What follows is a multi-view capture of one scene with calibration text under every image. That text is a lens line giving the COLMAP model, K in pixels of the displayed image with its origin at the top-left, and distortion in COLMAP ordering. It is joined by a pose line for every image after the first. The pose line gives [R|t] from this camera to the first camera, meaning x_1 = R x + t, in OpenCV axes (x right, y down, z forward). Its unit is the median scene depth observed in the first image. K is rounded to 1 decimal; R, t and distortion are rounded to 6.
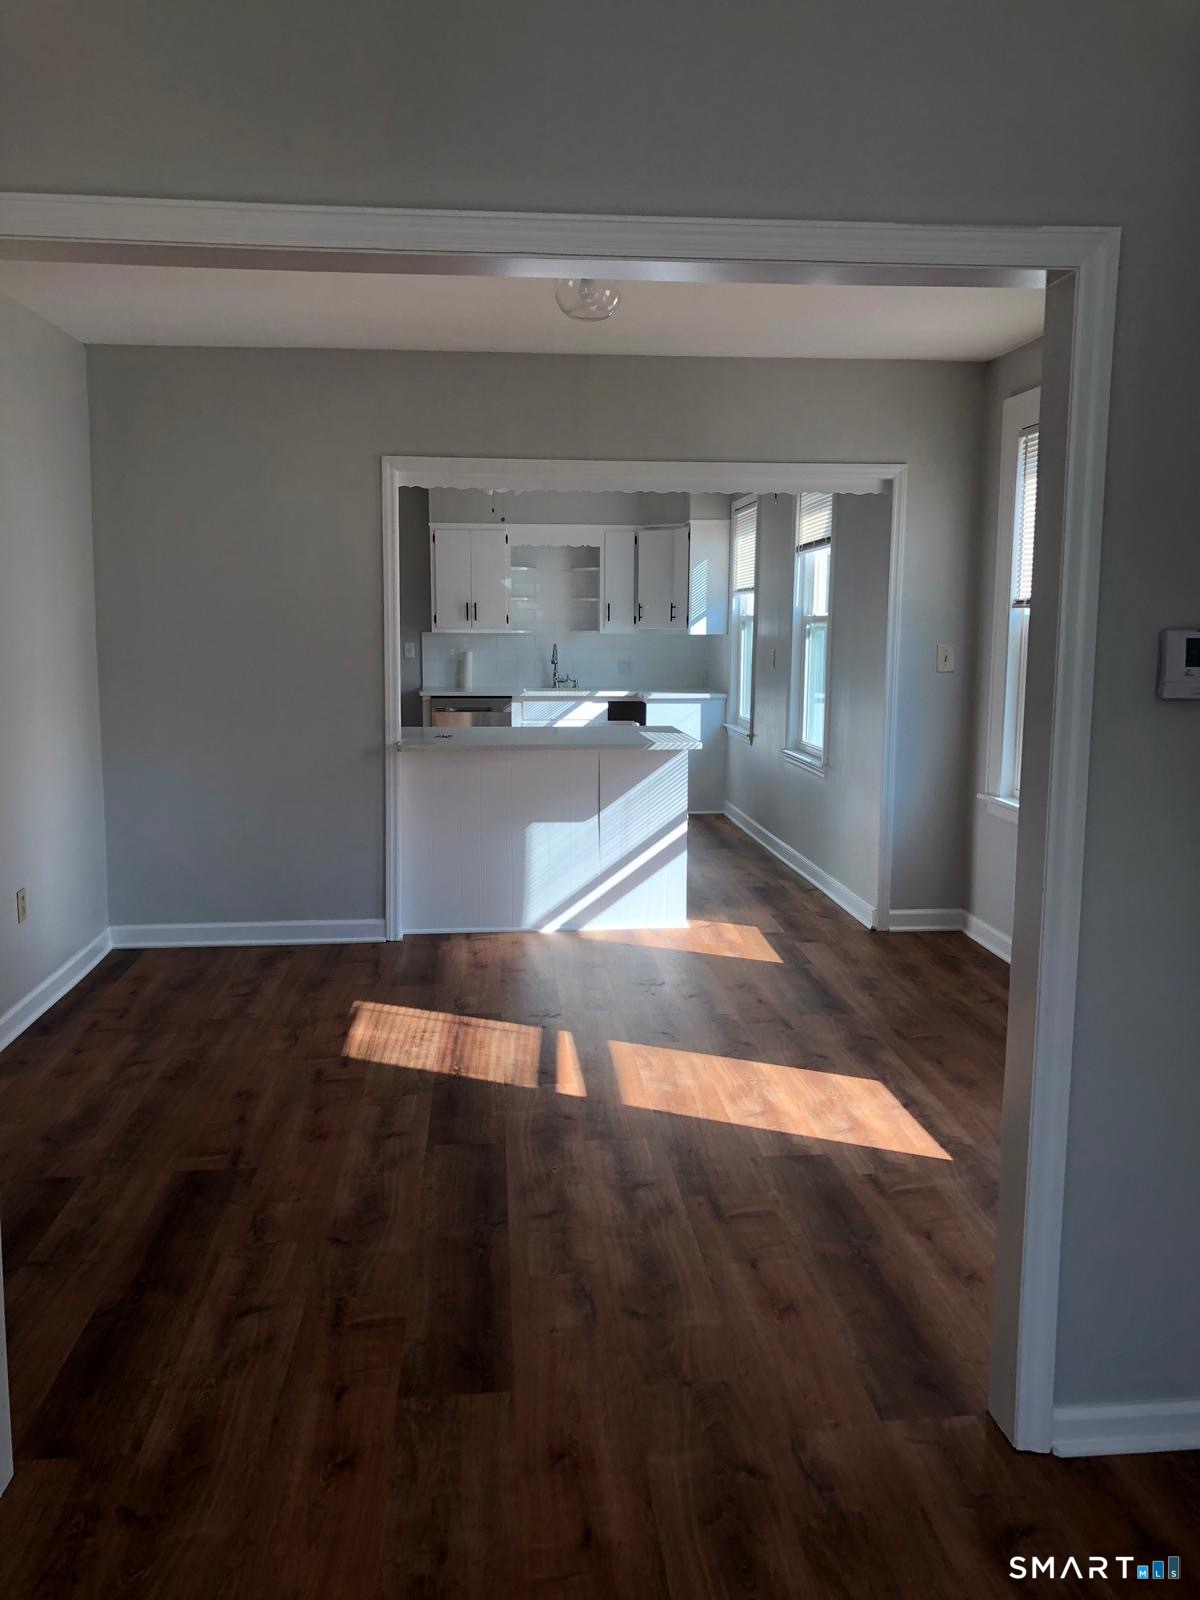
lens RADIAL K [[1291.2, 0, 600.0], [0, 1291.2, 800.0], [0, 0, 1]] dist [0.149816, -0.002958]
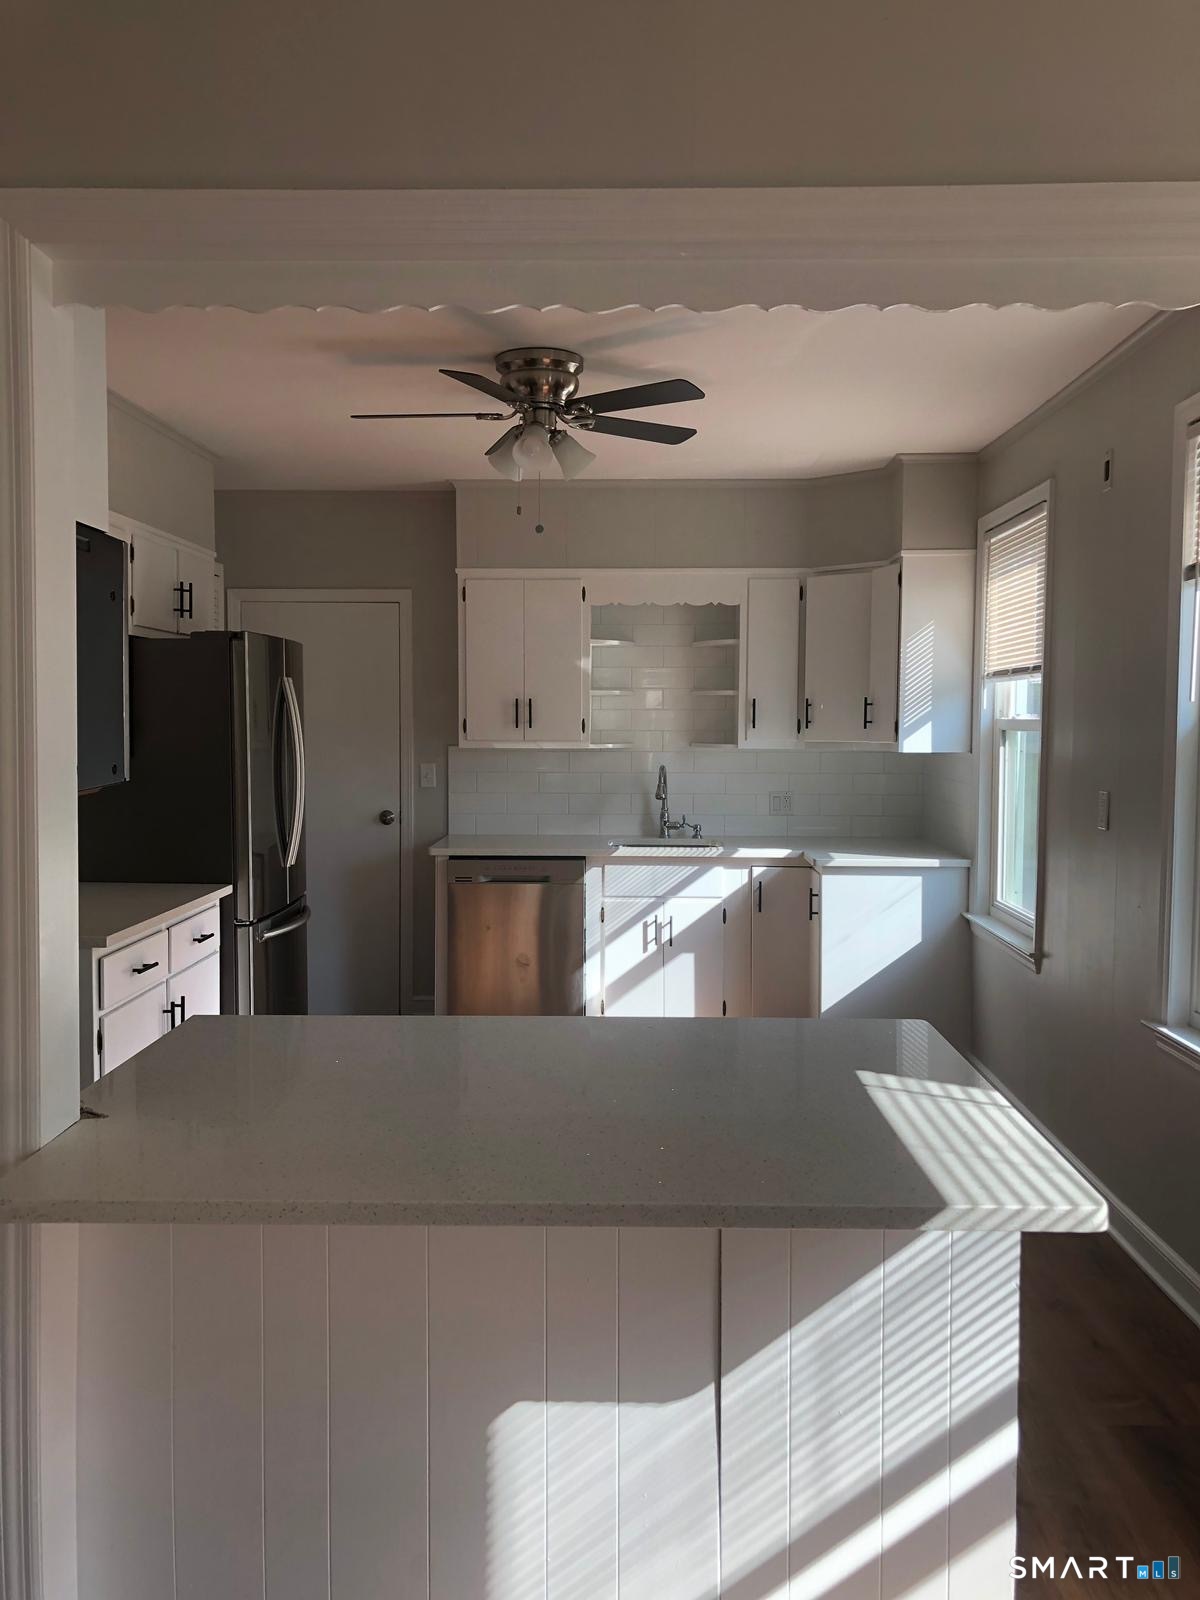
lens RADIAL K [[1291.2, 0, 600.0], [0, 1291.2, 800.0], [0, 0, 1]] dist [0.149816, -0.002958]
pose [[0.993660, 0.006978, -0.112214, 0.003672], [-0.015676, 0.996922, -0.076822, -0.060329], [0.111332, 0.078094, 0.990710, 0.417999]]
